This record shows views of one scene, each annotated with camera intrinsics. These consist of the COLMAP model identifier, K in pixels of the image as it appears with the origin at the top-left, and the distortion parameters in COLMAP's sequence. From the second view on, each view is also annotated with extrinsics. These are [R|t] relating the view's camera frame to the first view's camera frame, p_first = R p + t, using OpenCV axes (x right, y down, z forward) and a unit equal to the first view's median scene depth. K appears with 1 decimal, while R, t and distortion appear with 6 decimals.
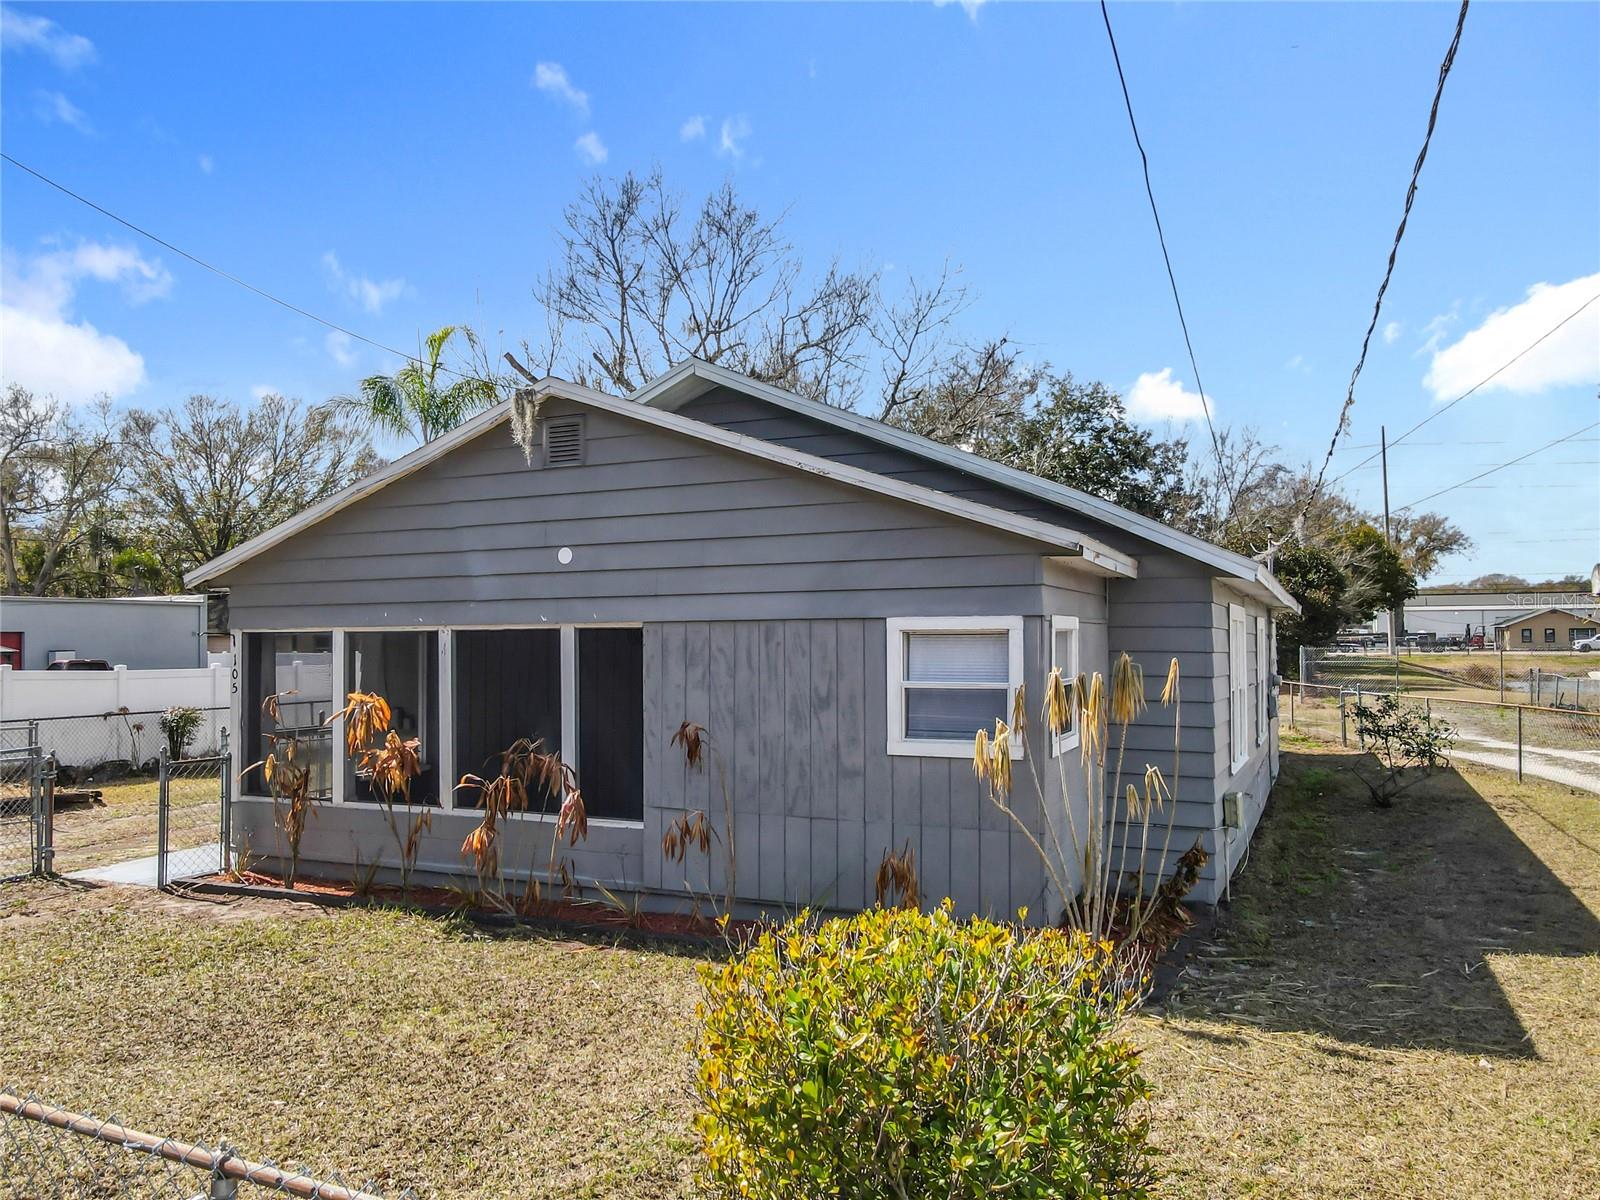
lens RADIAL K [[1171.7, 0, 813.4], [0, 1171.7, 606.7], [0, 0, 1]] dist [0.008361, 0.040449]
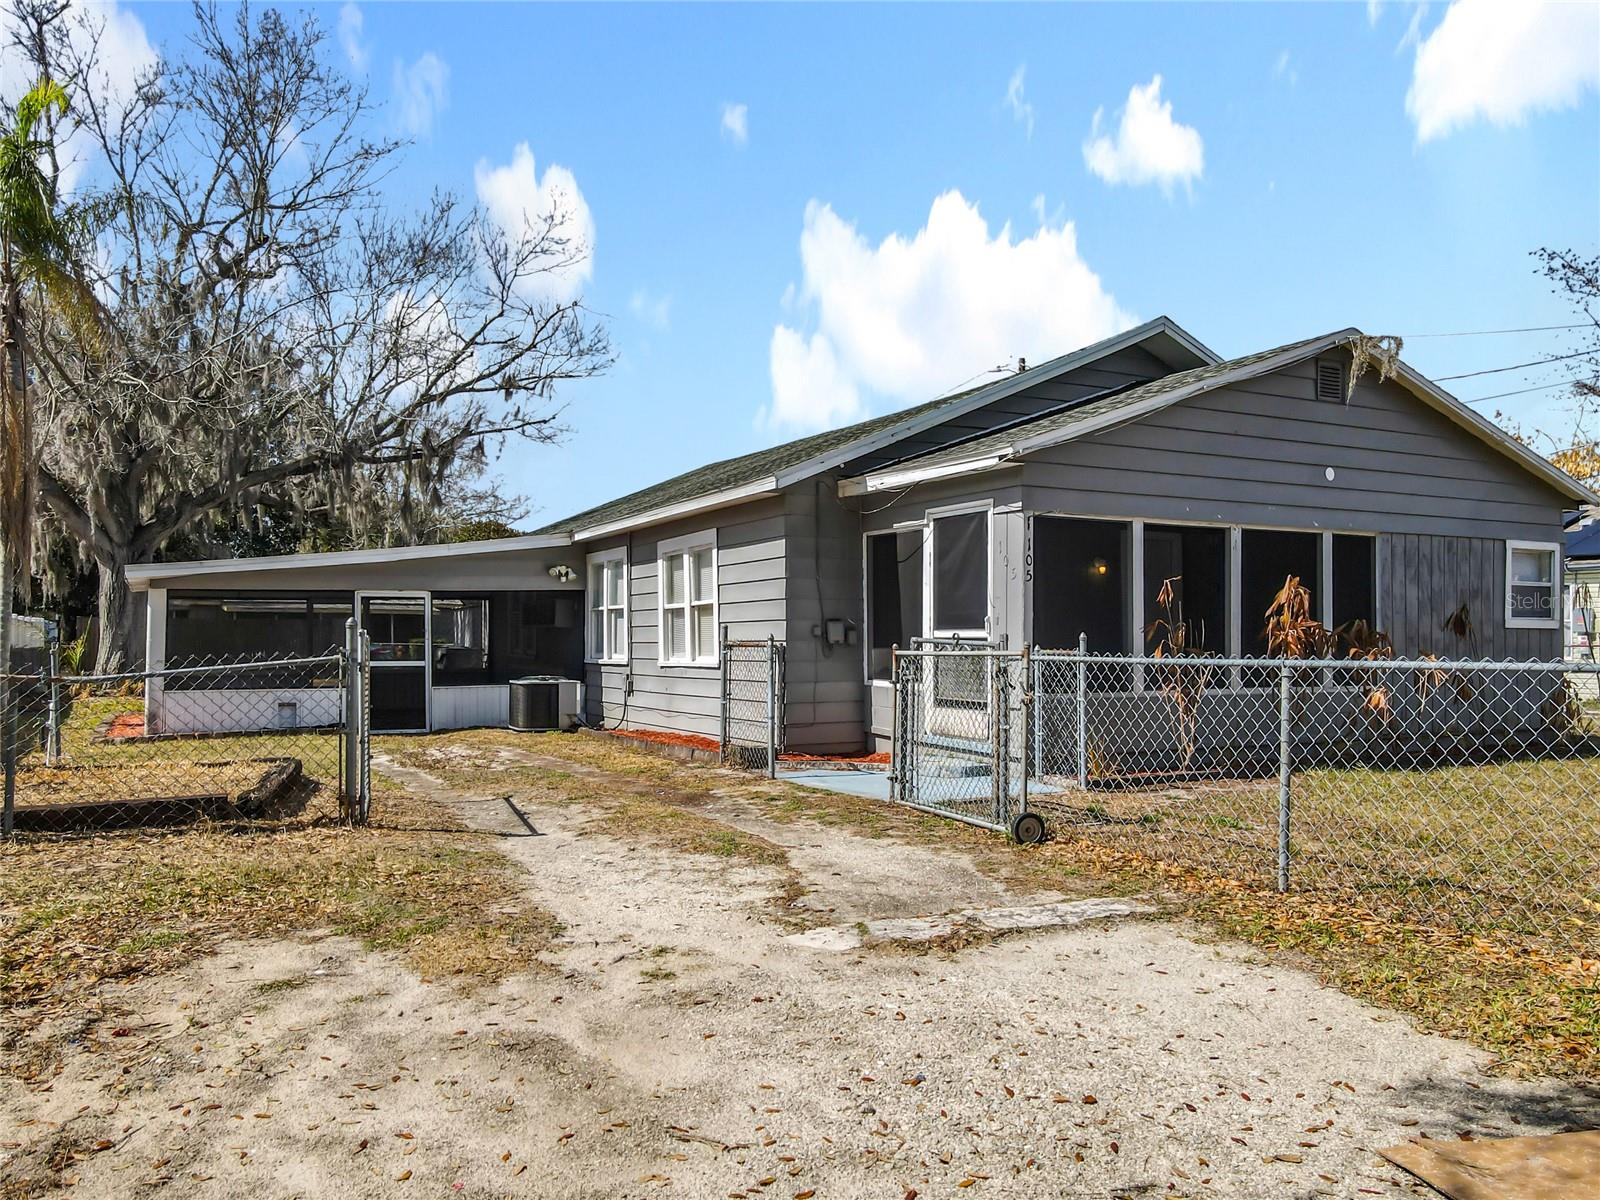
lens RADIAL K [[1171.7, 0, 813.4], [0, 1171.7, 606.7], [0, 0, 1]] dist [0.008361, 0.040449]
pose [[0.605109, 0.035331, 0.795358, -1.637487], [-0.020407, 0.999375, -0.028868, 0.153461], [-0.795881, 0.001237, 0.605452, 0.743987]]
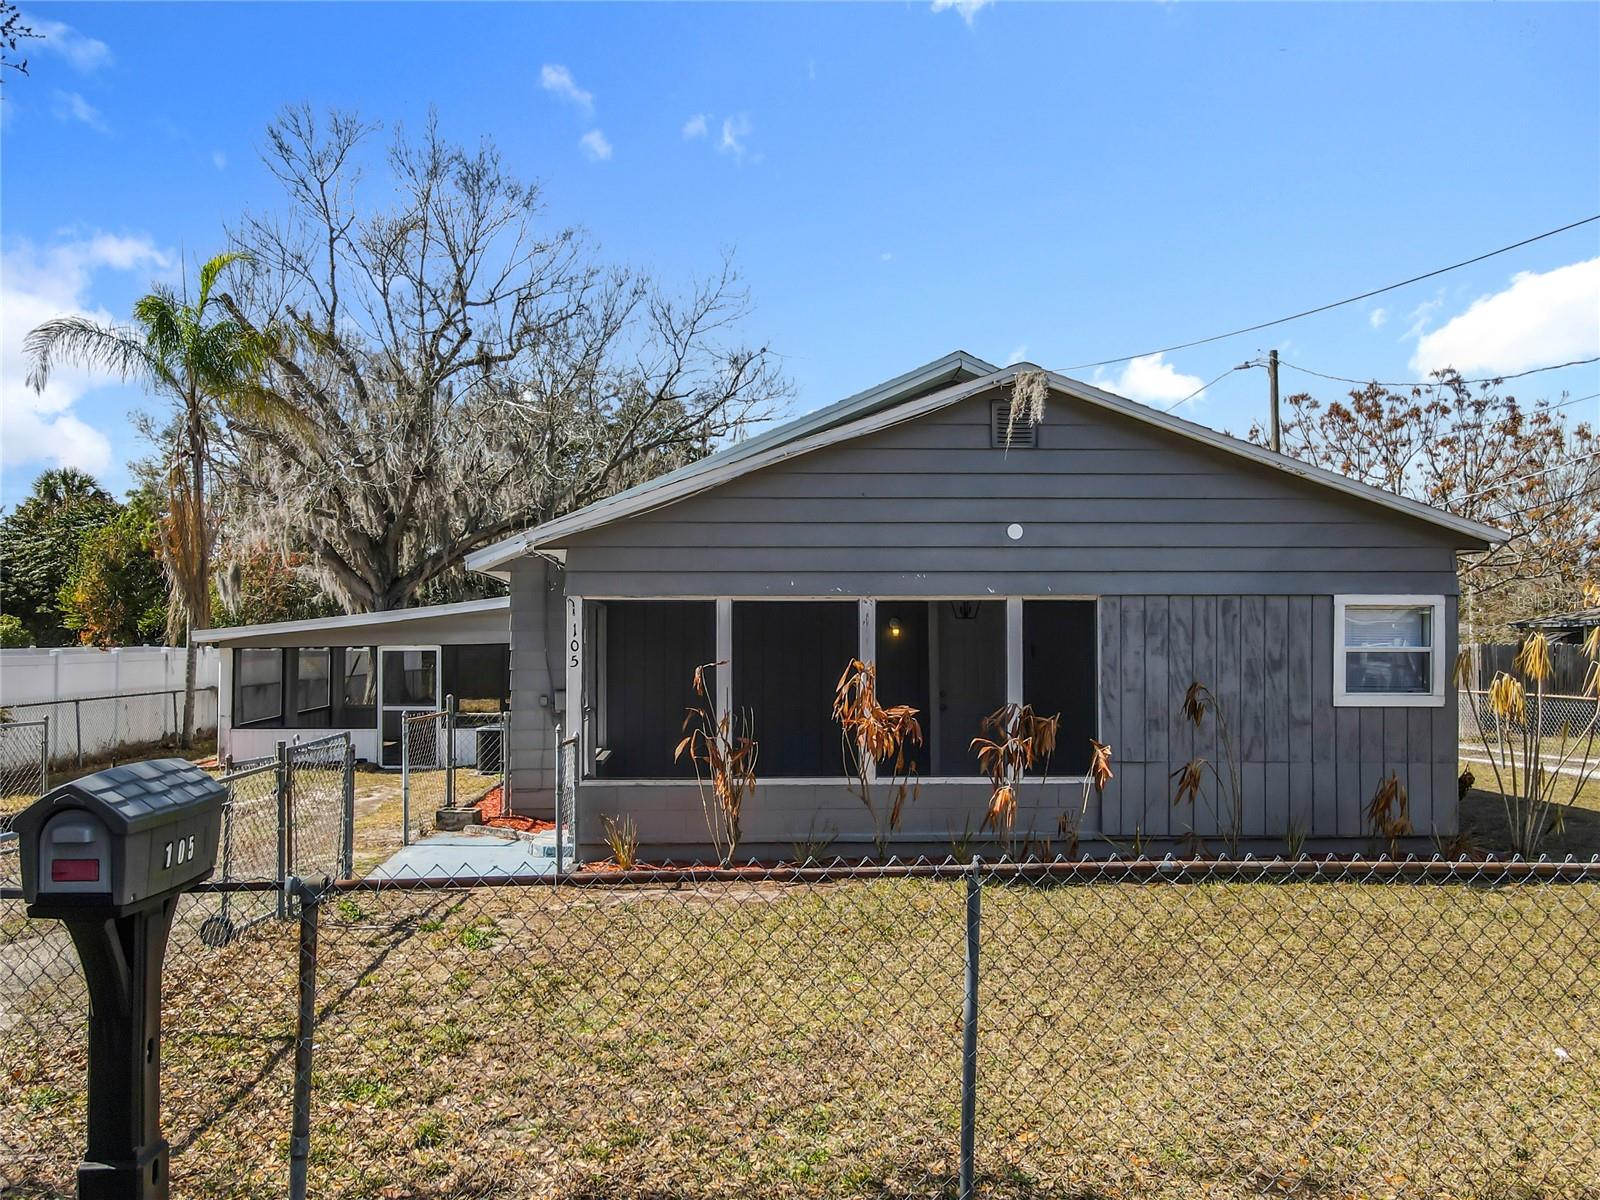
lens RADIAL K [[1171.7, 0, 813.4], [0, 1171.7, 606.7], [0, 0, 1]] dist [0.008361, 0.040449]
pose [[0.883635, 0.024397, 0.467541, -0.942009], [-0.016423, 0.999642, -0.021124, 0.054106], [-0.467889, 0.010987, 0.883719, 0.159535]]
